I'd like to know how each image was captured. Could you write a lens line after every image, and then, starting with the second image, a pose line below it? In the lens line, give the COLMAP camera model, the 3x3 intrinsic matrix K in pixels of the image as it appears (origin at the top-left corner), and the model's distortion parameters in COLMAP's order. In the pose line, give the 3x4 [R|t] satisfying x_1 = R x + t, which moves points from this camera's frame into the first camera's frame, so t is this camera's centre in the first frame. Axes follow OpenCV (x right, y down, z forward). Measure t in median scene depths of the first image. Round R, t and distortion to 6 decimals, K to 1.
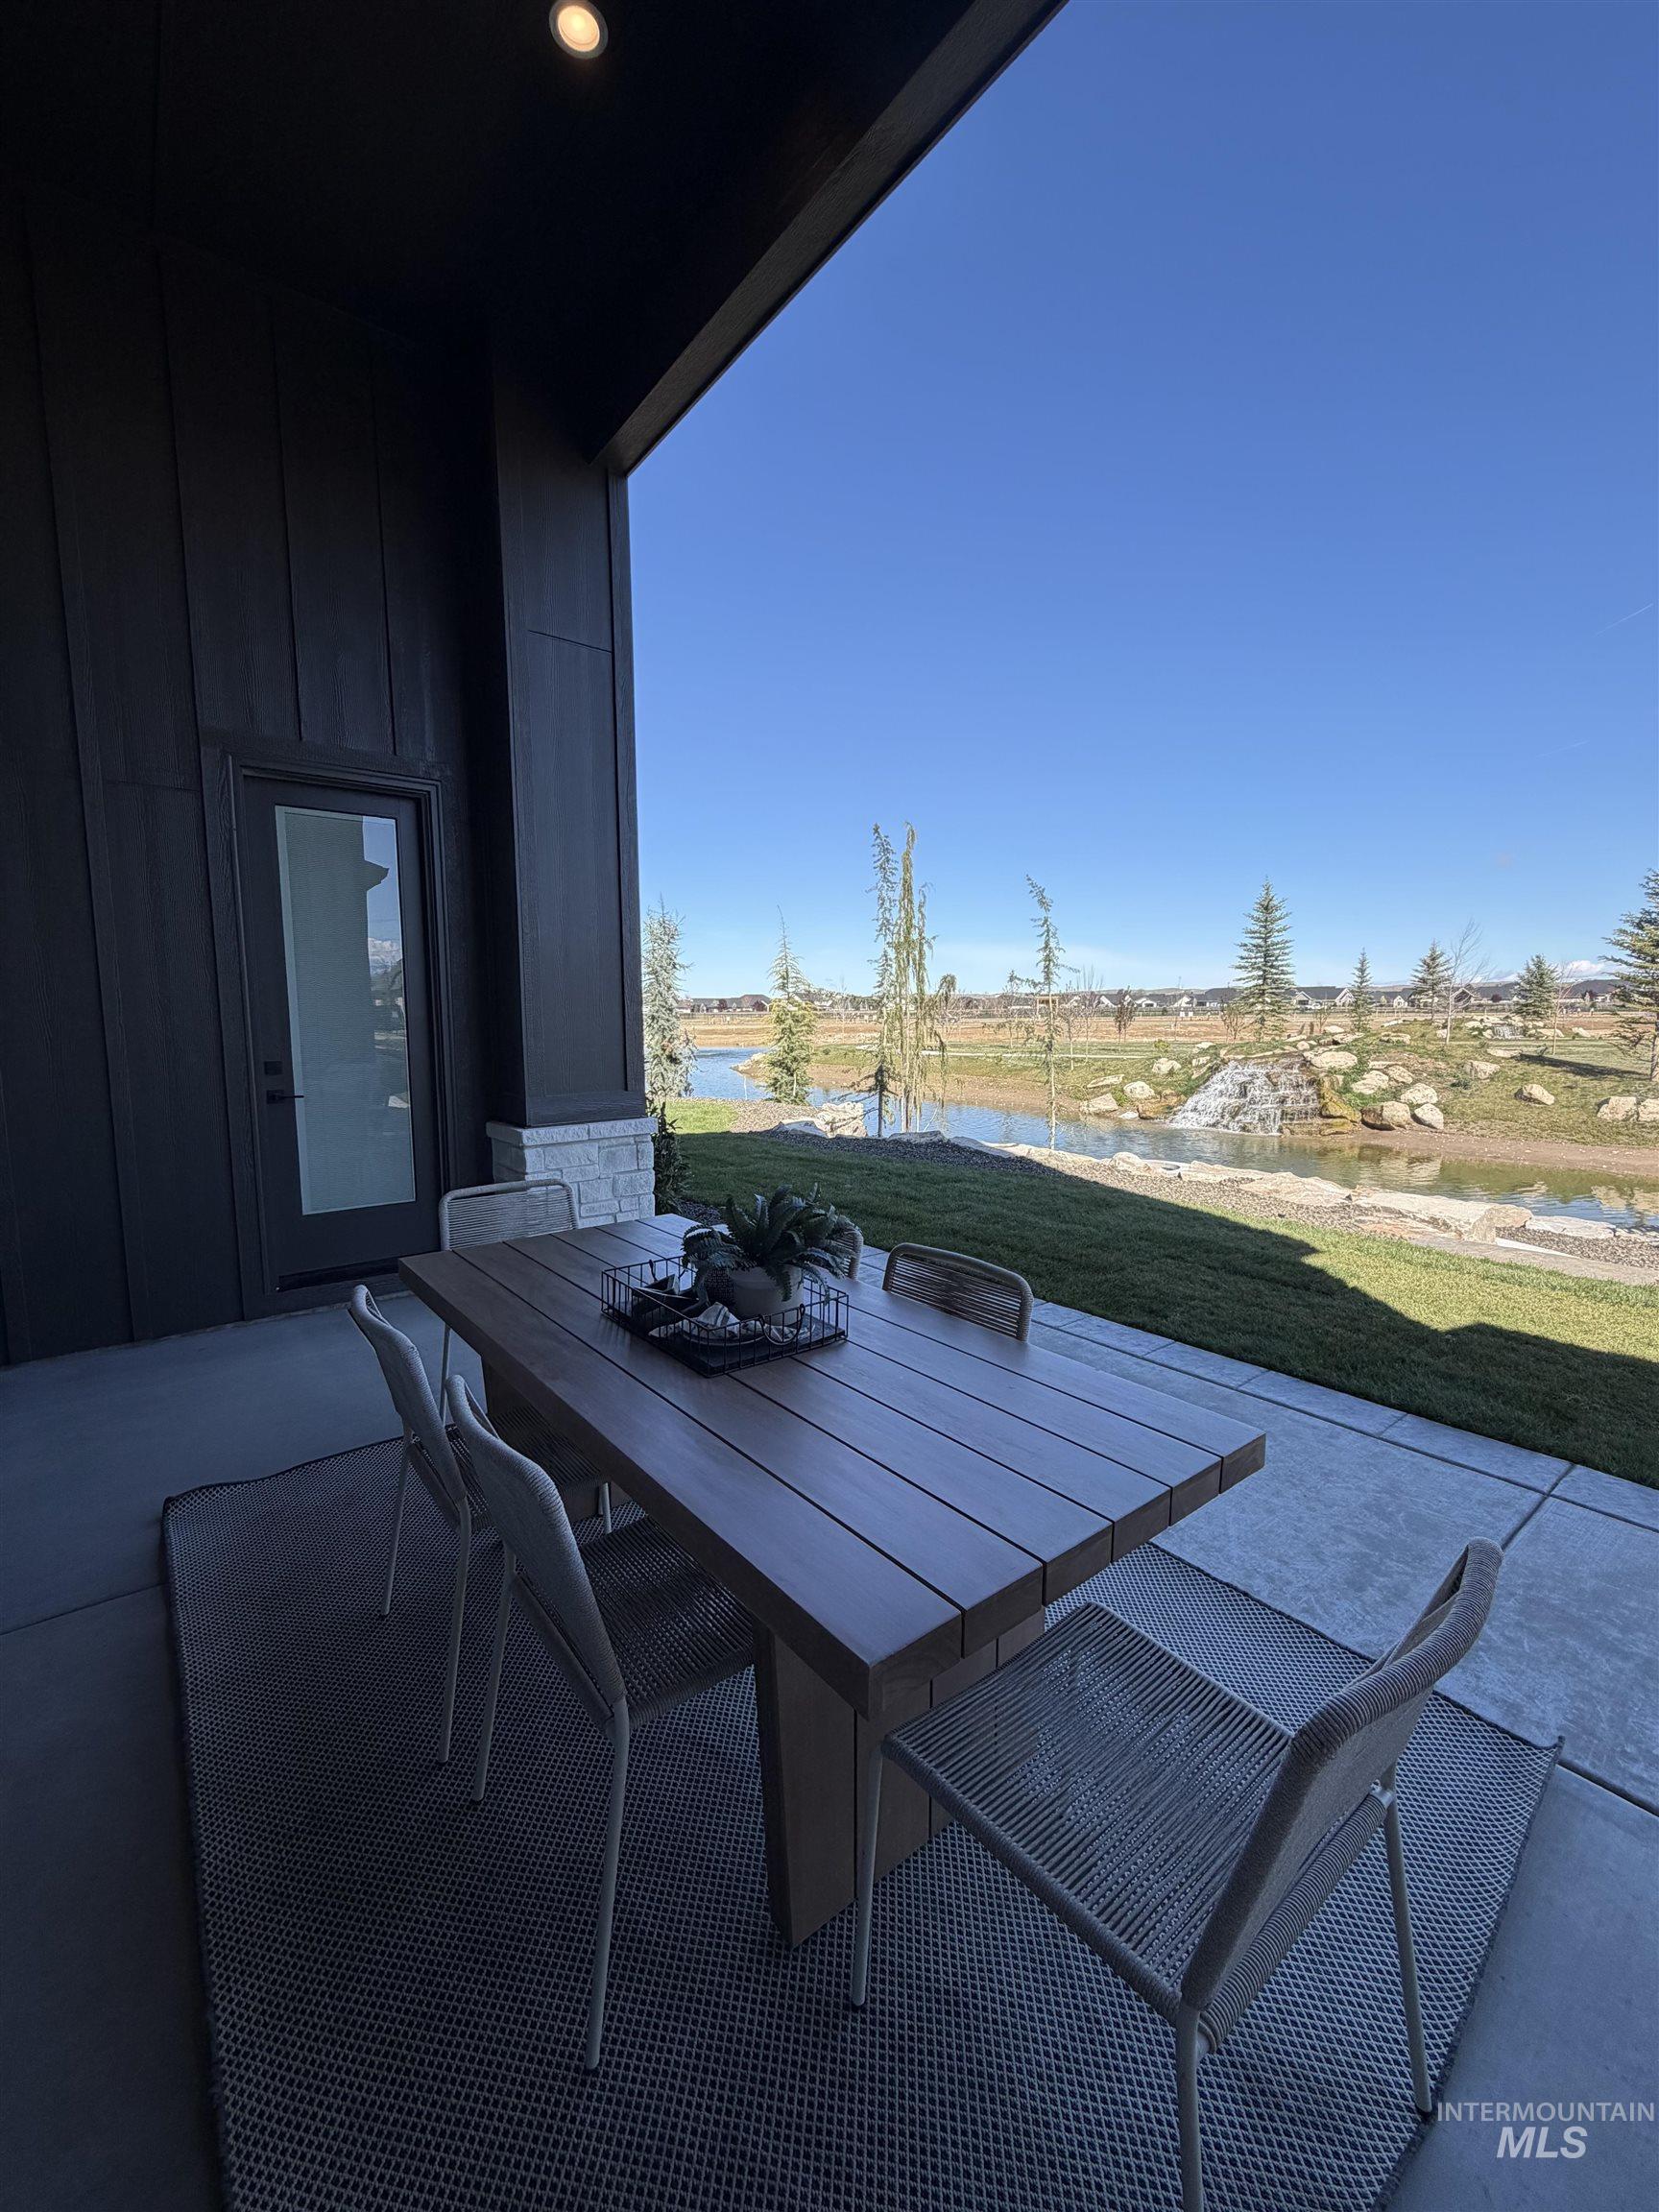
lens RADIAL K [[881.2, 0, 829.7], [0, 881.2, 1101.3], [0, 0, 1]] dist [0.000118, 0.000079]
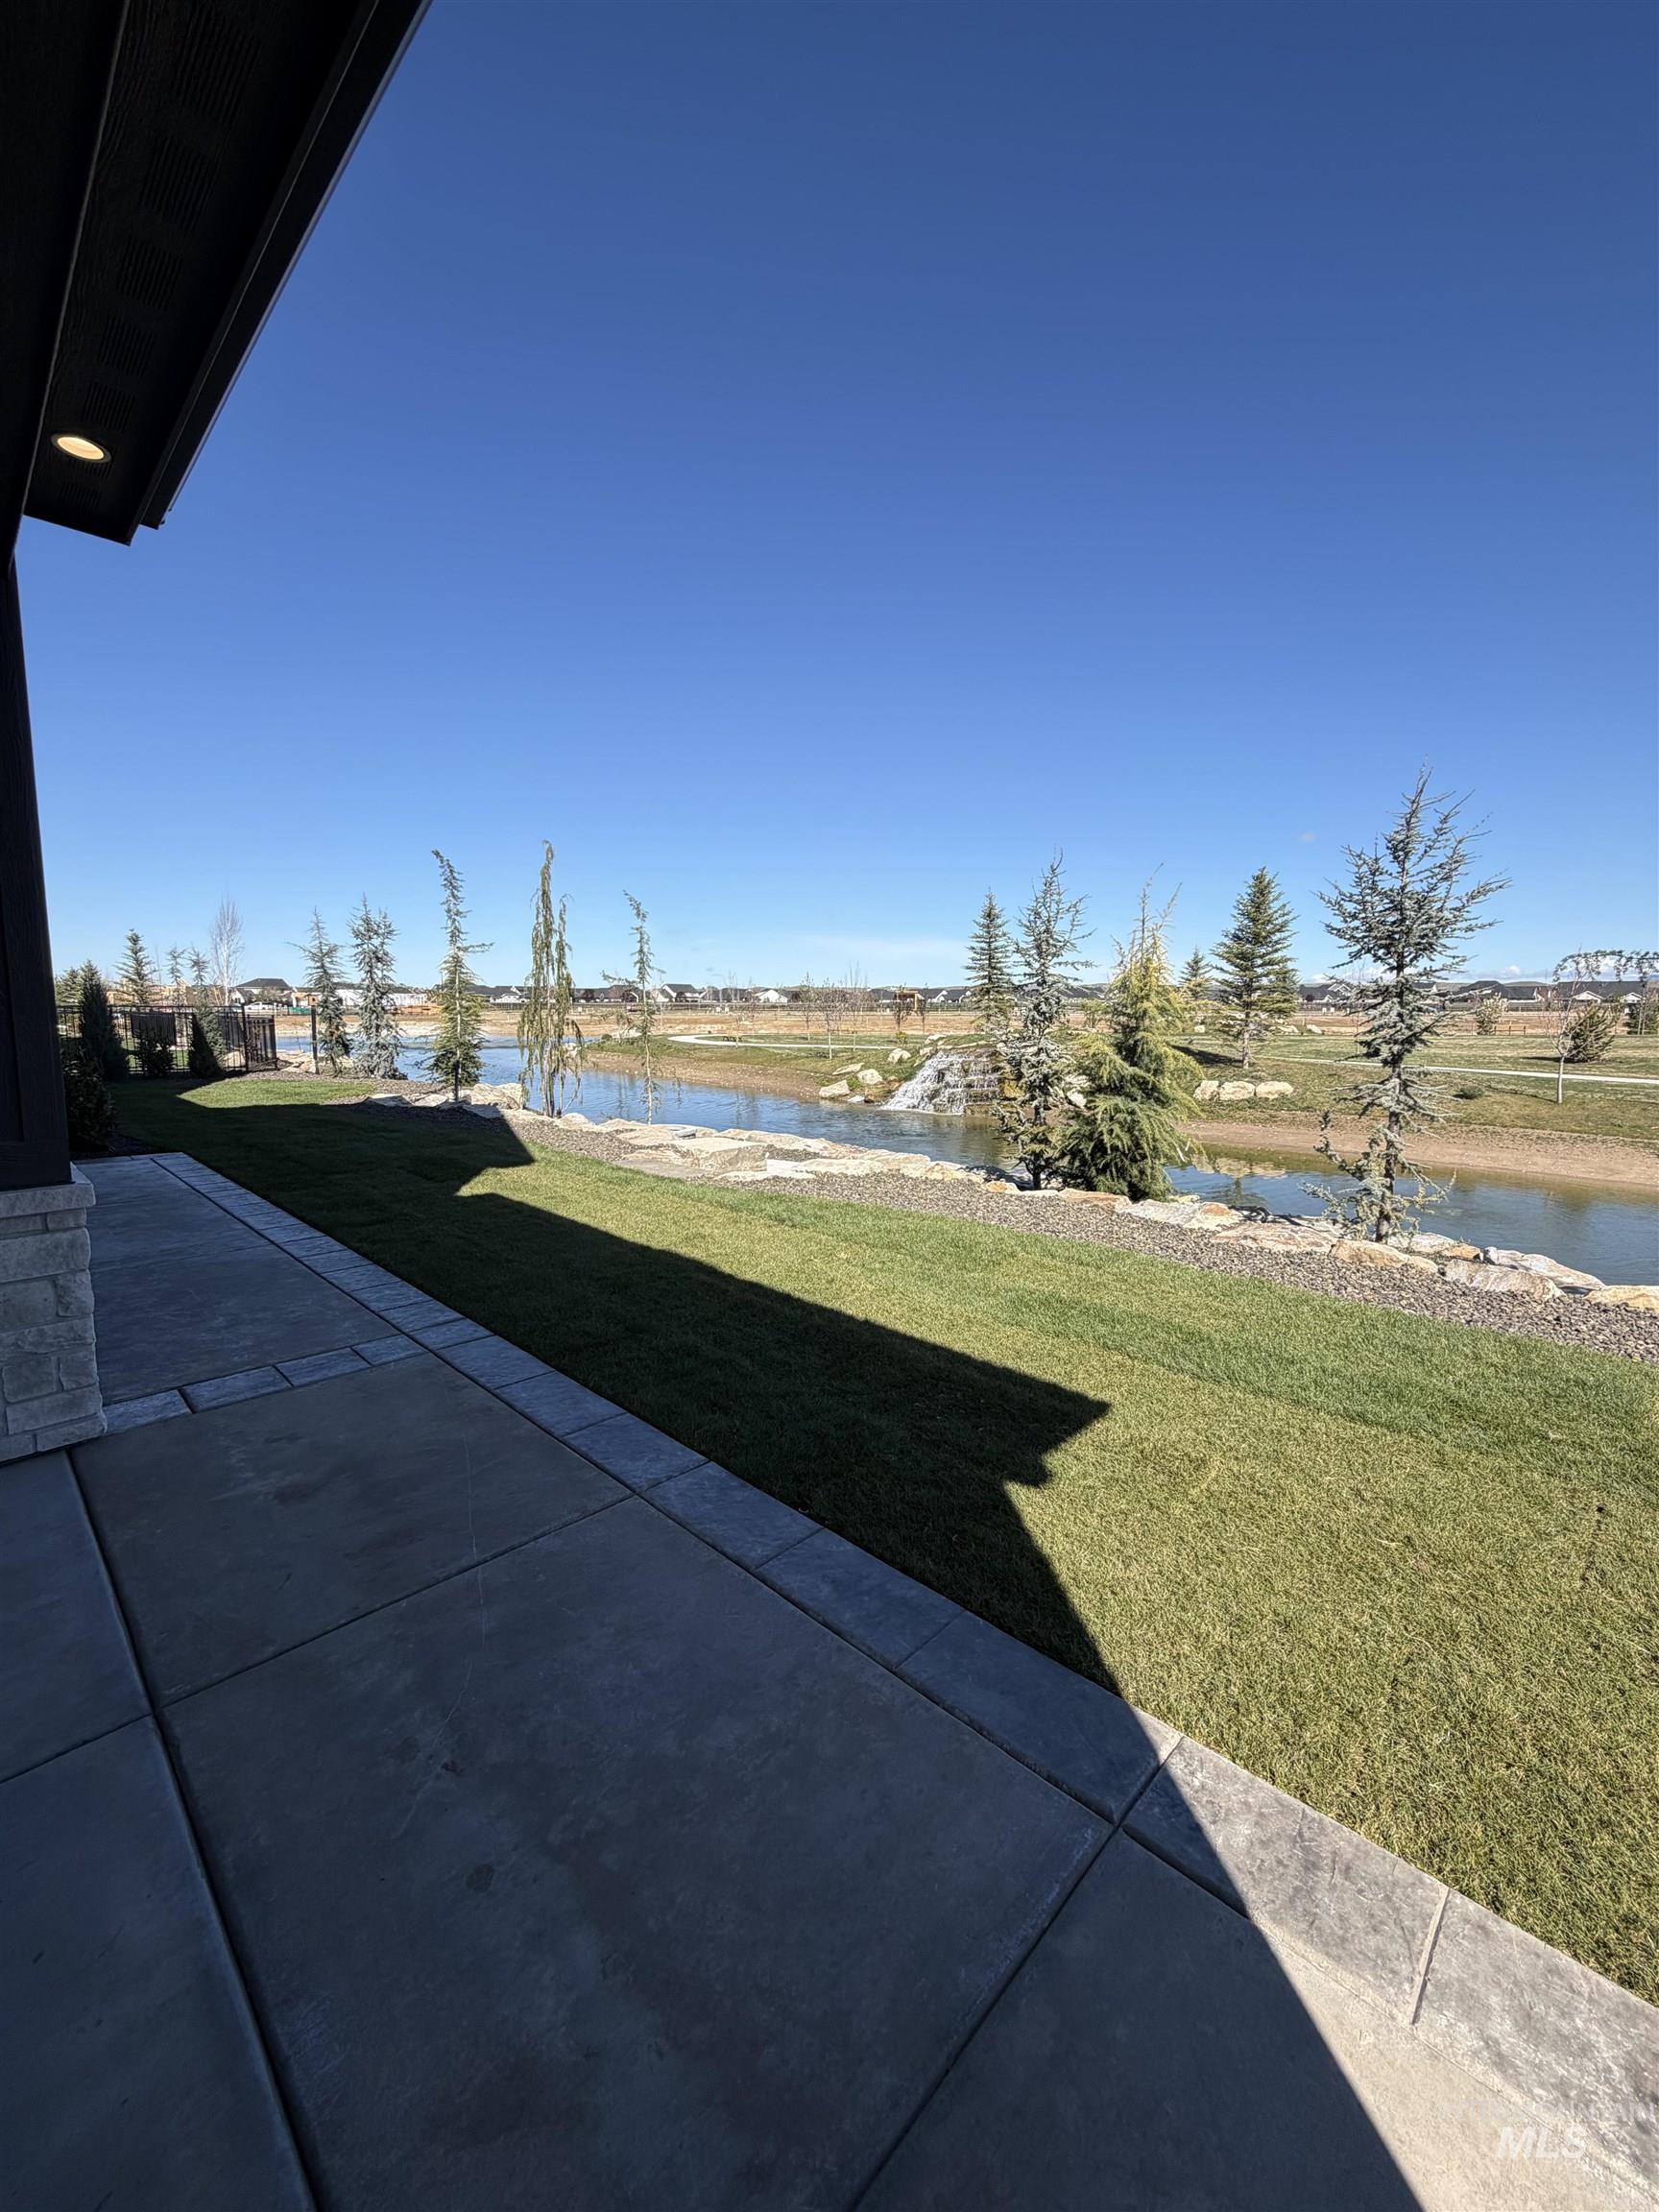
lens RADIAL K [[881.2, 0, 828.4], [0, 881.2, 1098.3], [0, 0, 1]] dist [0.000118, 0.000079]
pose [[0.991590, -0.002629, 0.129392, 0.180244], [0.001948, 0.999984, 0.005382, 0.009952], [-0.129404, -0.005085, 0.991579, -0.117487]]
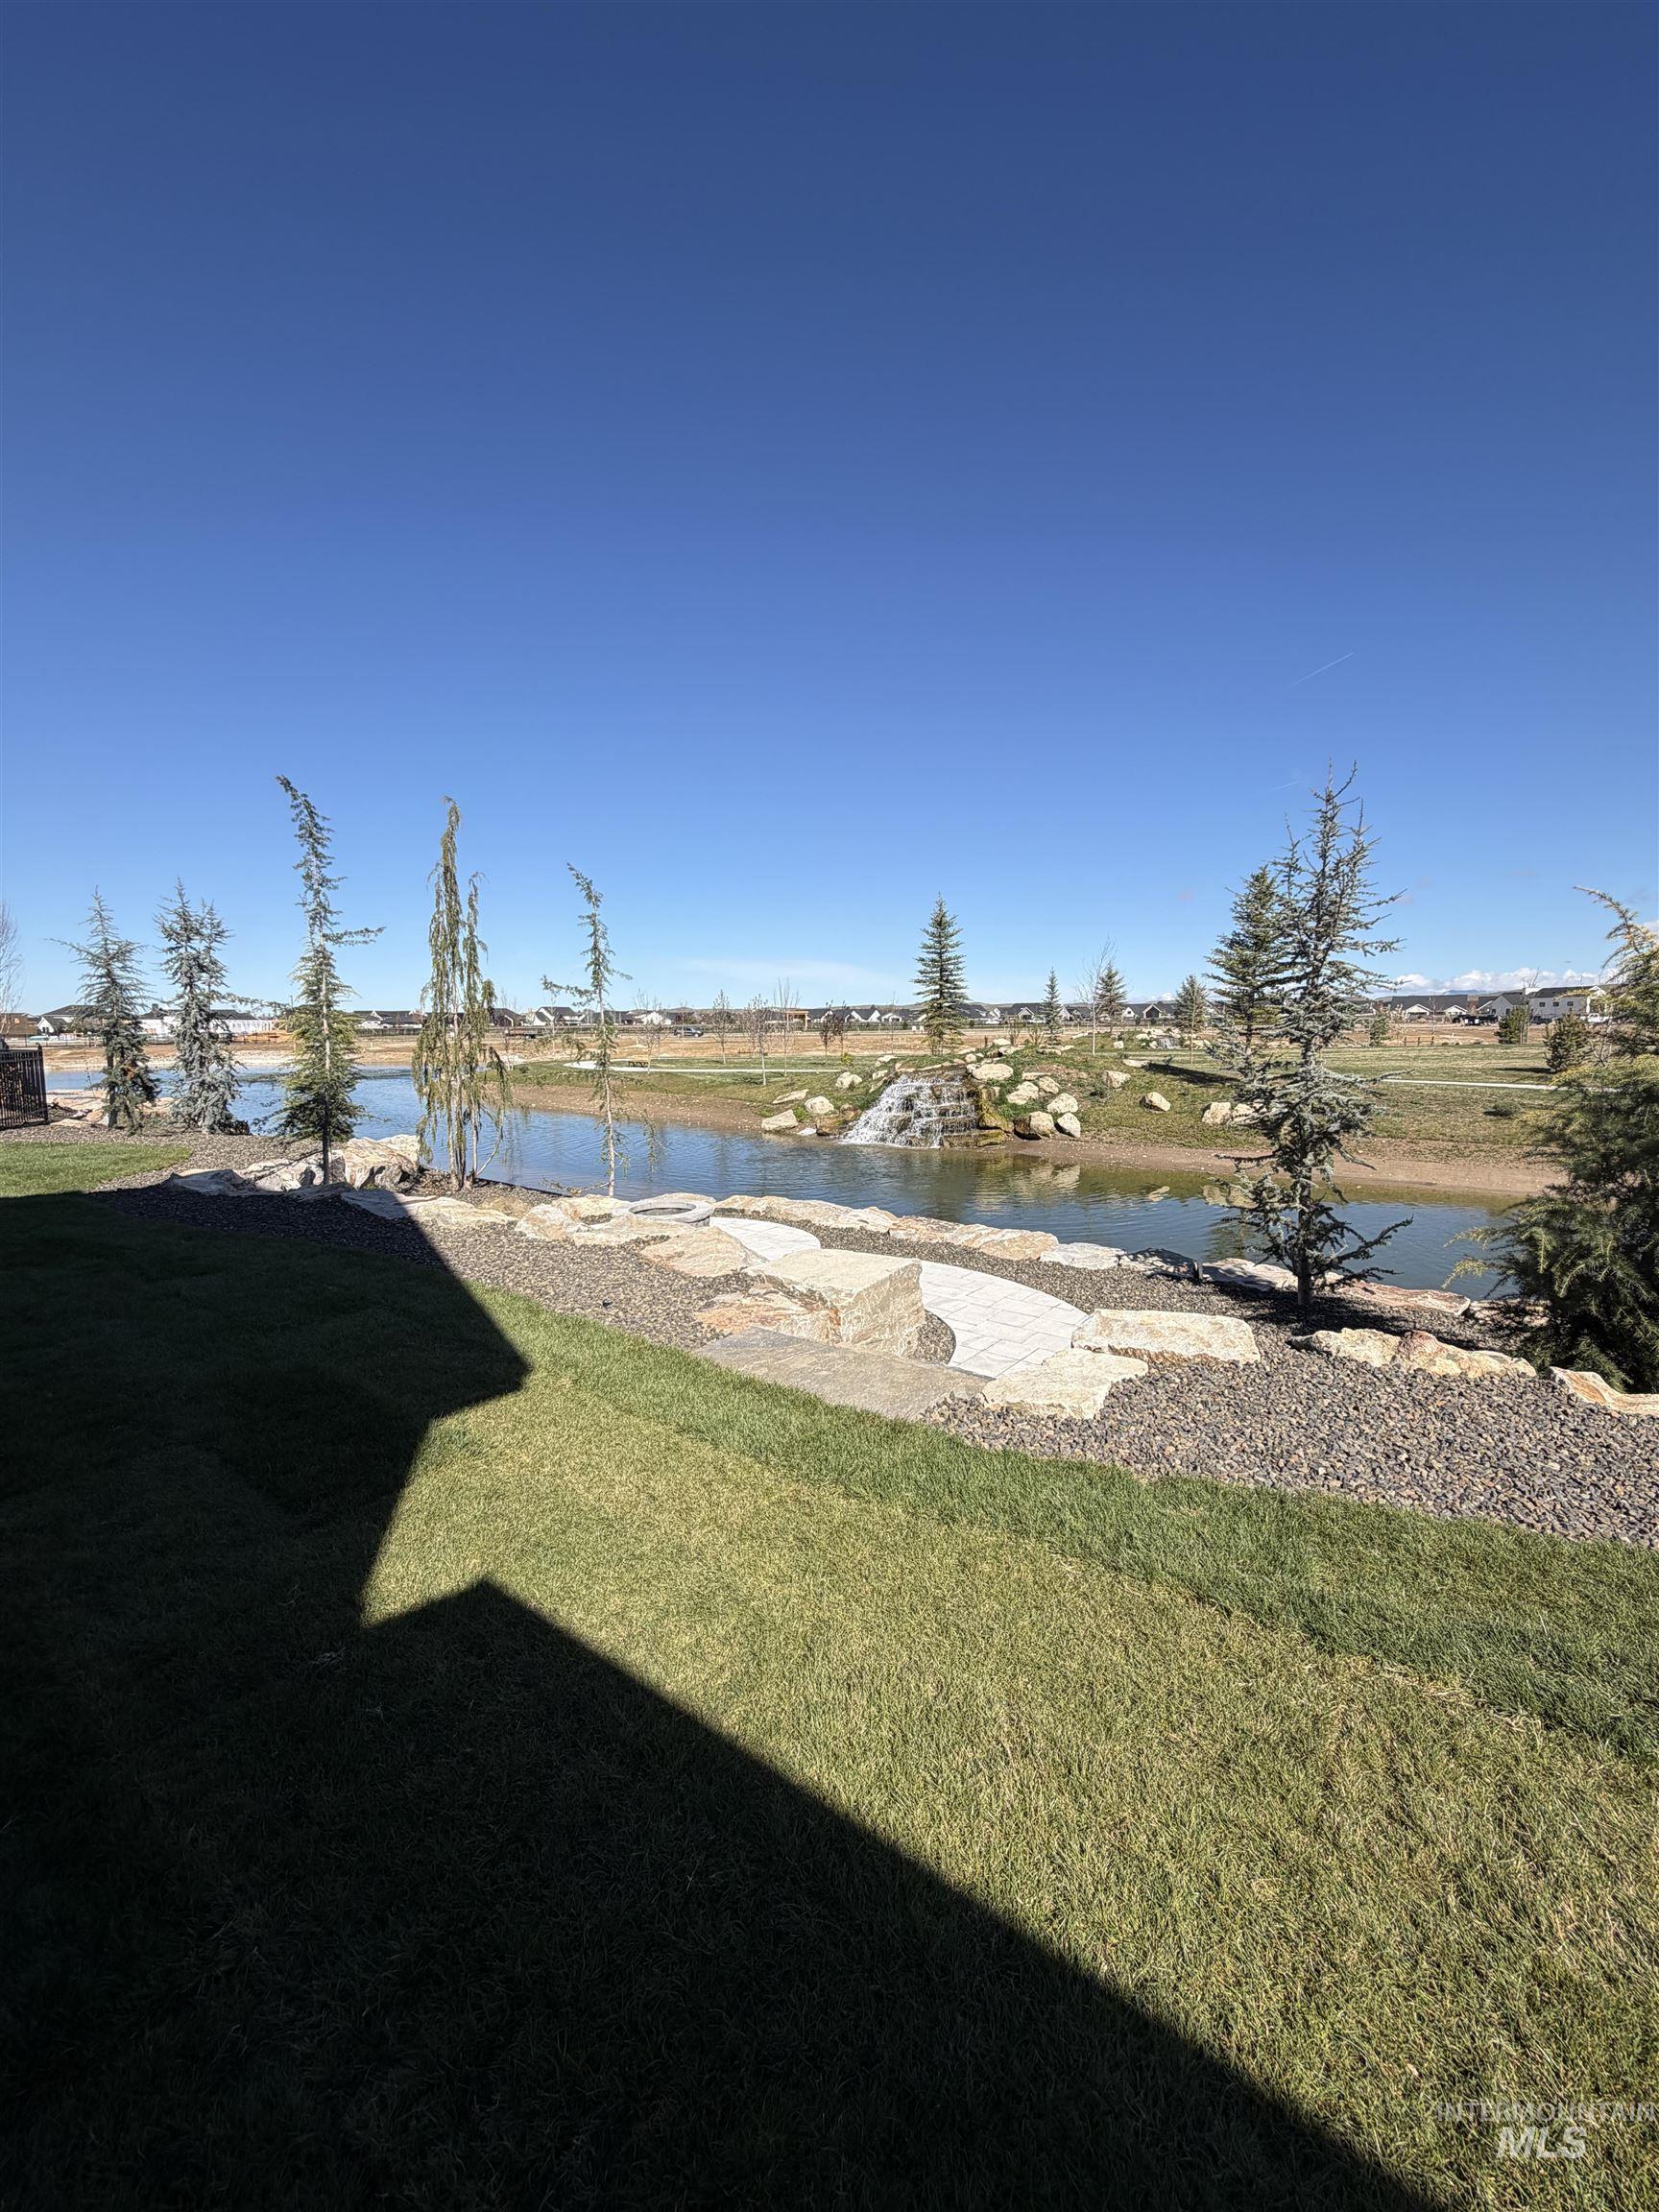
lens RADIAL K [[881.2, 0, 829.0], [0, 881.2, 1099.1], [0, 0, 1]] dist [0.000118, 0.000079]
pose [[0.965296, -0.023636, 0.260085, 0.125349], [0.028598, 0.999474, -0.015308, -0.005211], [-0.259587, 0.022215, 0.965464, 0.063229]]
